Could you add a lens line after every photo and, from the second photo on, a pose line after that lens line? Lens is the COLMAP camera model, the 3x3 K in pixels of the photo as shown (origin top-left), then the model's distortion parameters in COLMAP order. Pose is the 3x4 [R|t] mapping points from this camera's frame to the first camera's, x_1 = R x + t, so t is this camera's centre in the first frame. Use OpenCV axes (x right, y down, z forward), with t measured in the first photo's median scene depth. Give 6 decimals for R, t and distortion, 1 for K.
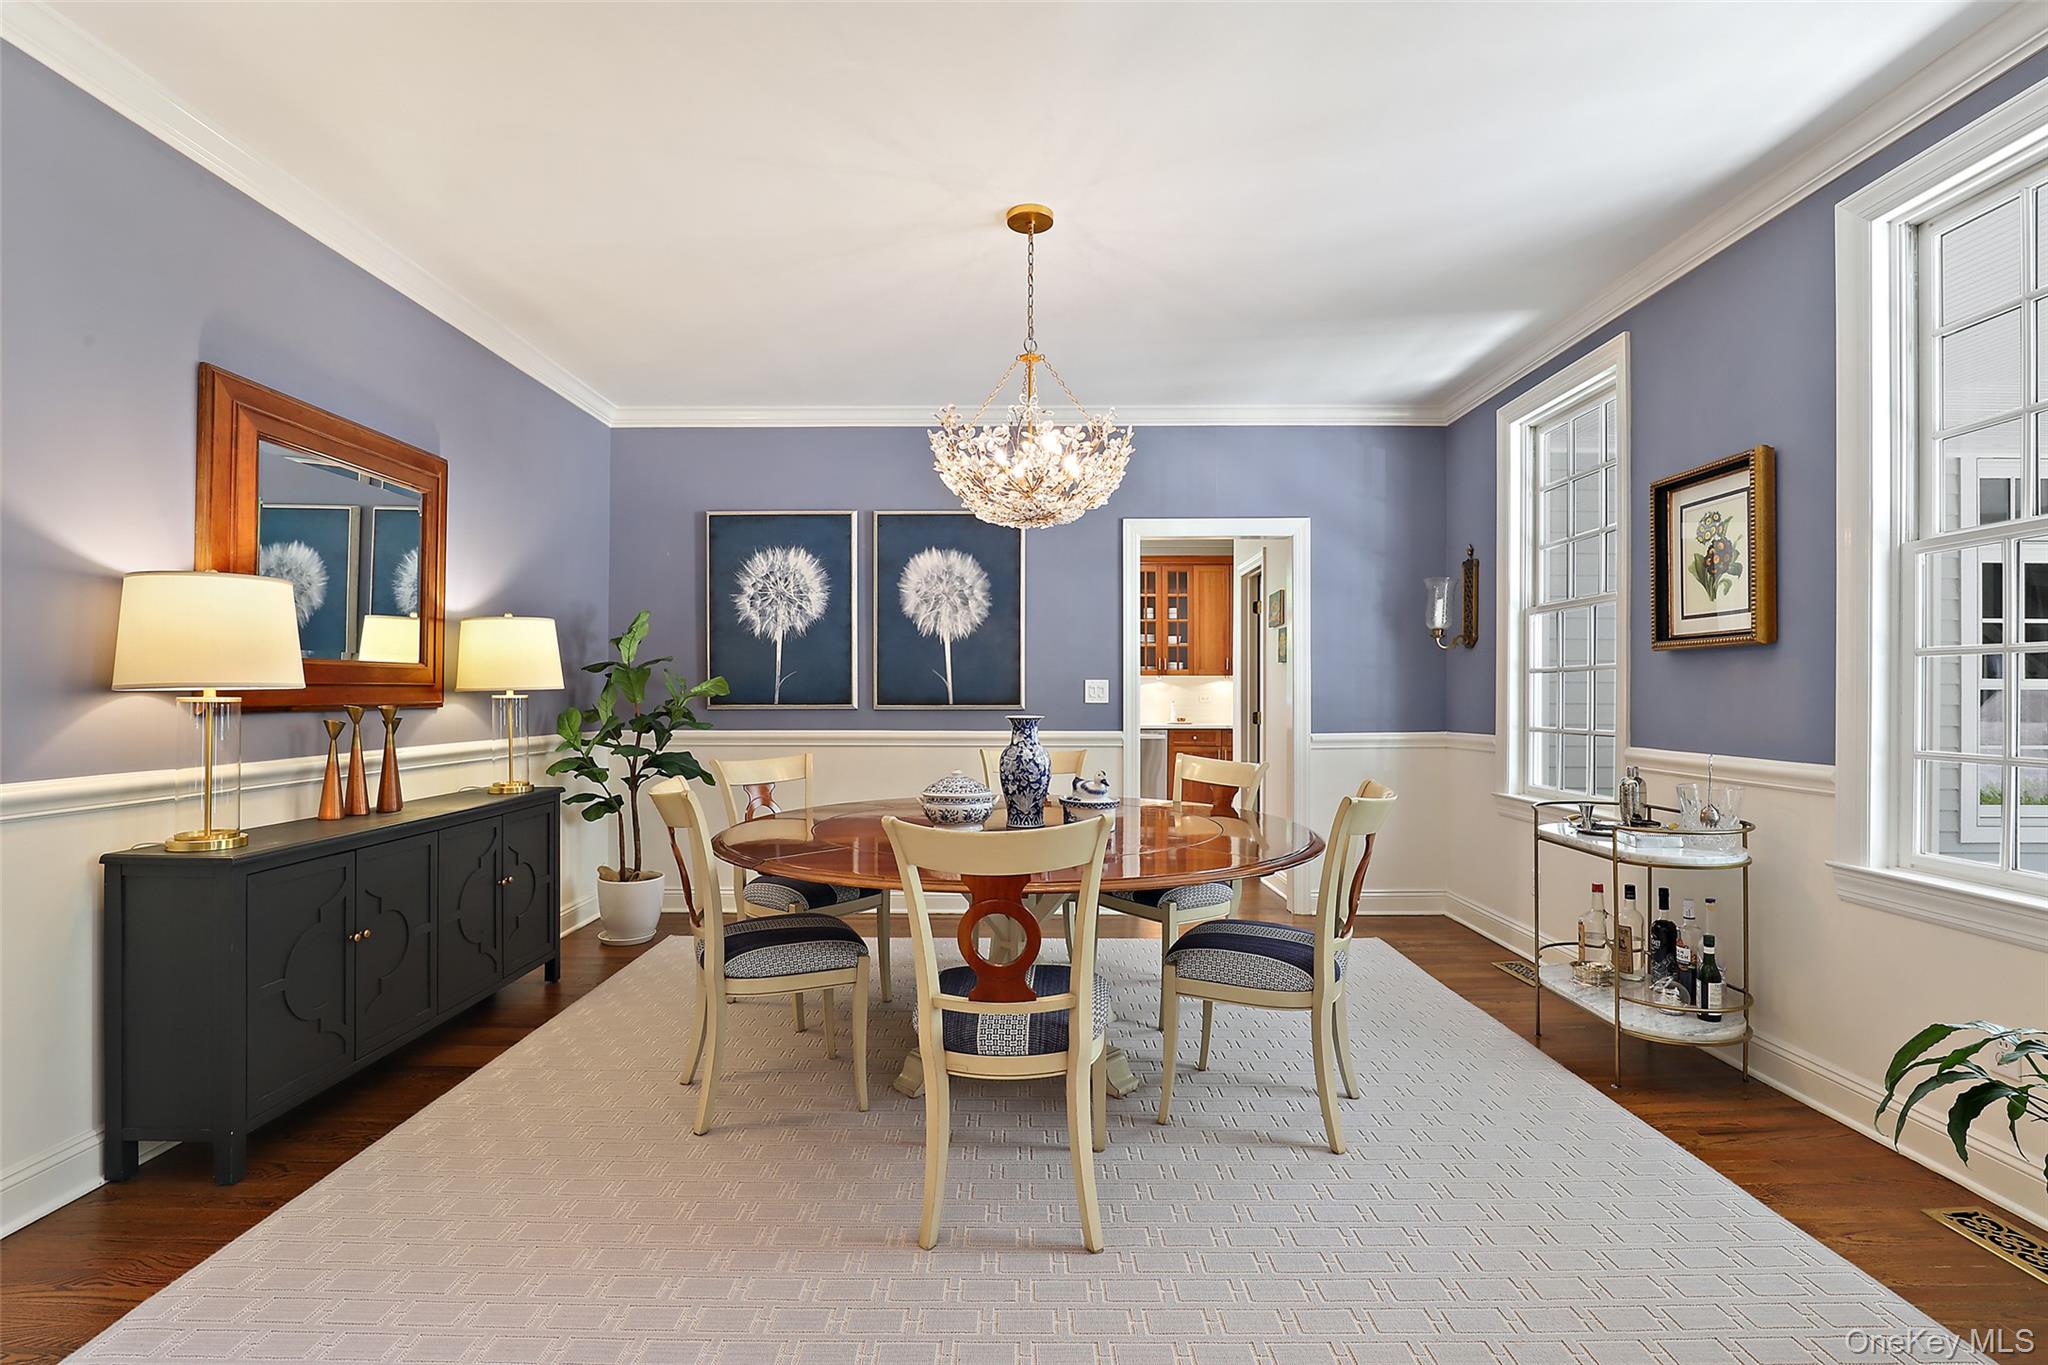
lens RADIAL K [[931.5, 0, 1018.9], [0, 931.5, 698.4], [0, 0, 1]] dist [-0.034160, 0.006498]
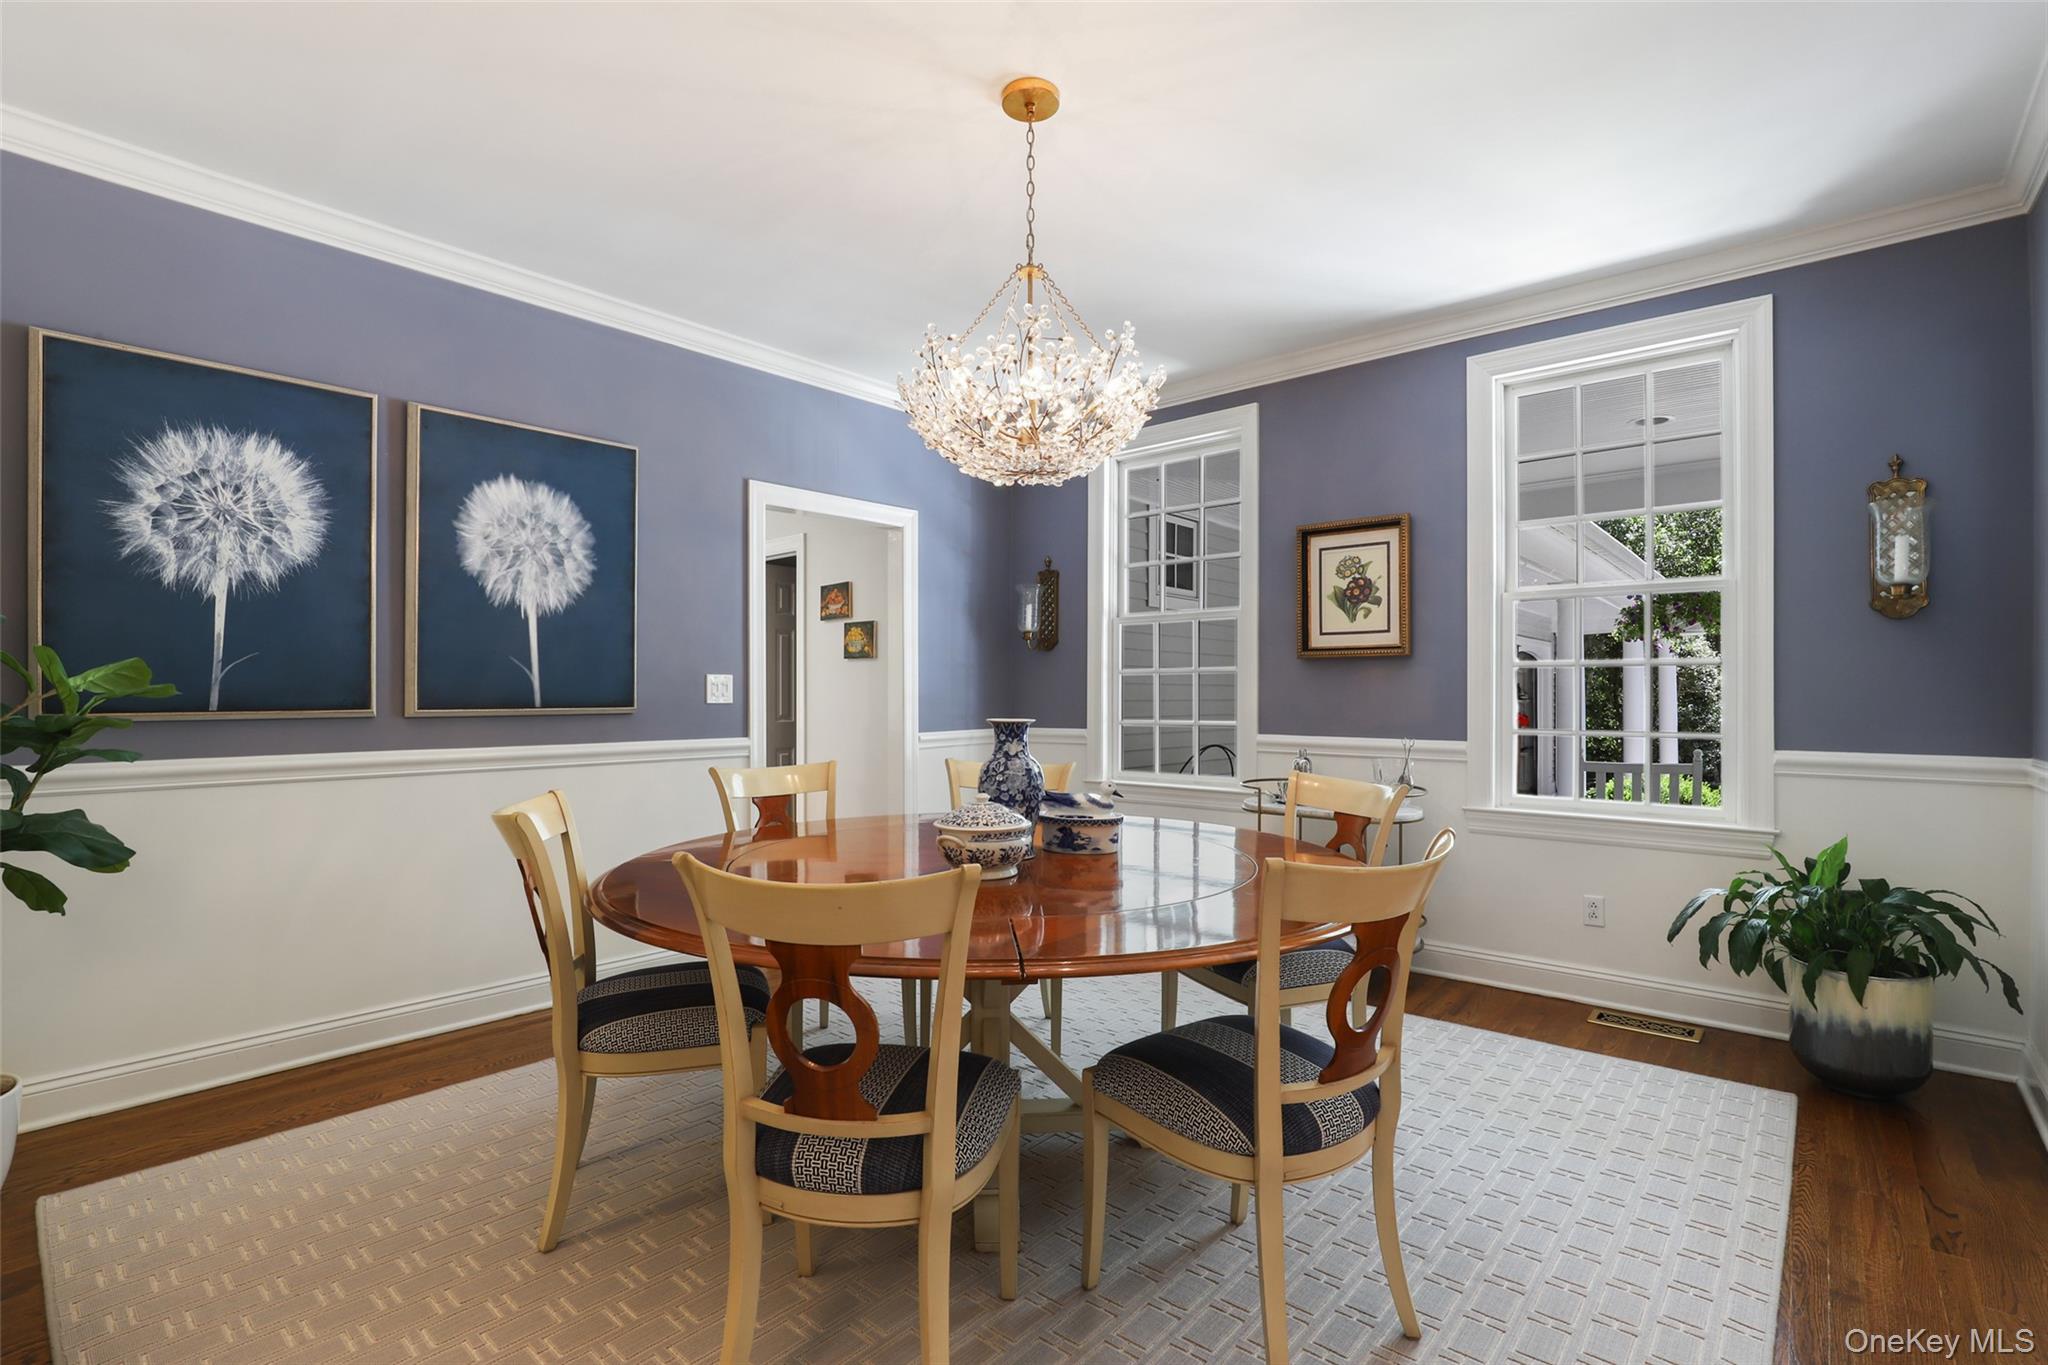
lens RADIAL K [[931.5, 0, 1018.9], [0, 931.5, 698.4], [0, 0, 1]] dist [-0.034160, 0.006498]
pose [[0.663172, -0.004540, 0.748454, -0.349600], [0.003429, 0.999990, 0.003028, -0.000851], [-0.748459, 0.000559, 0.663180, 0.281092]]
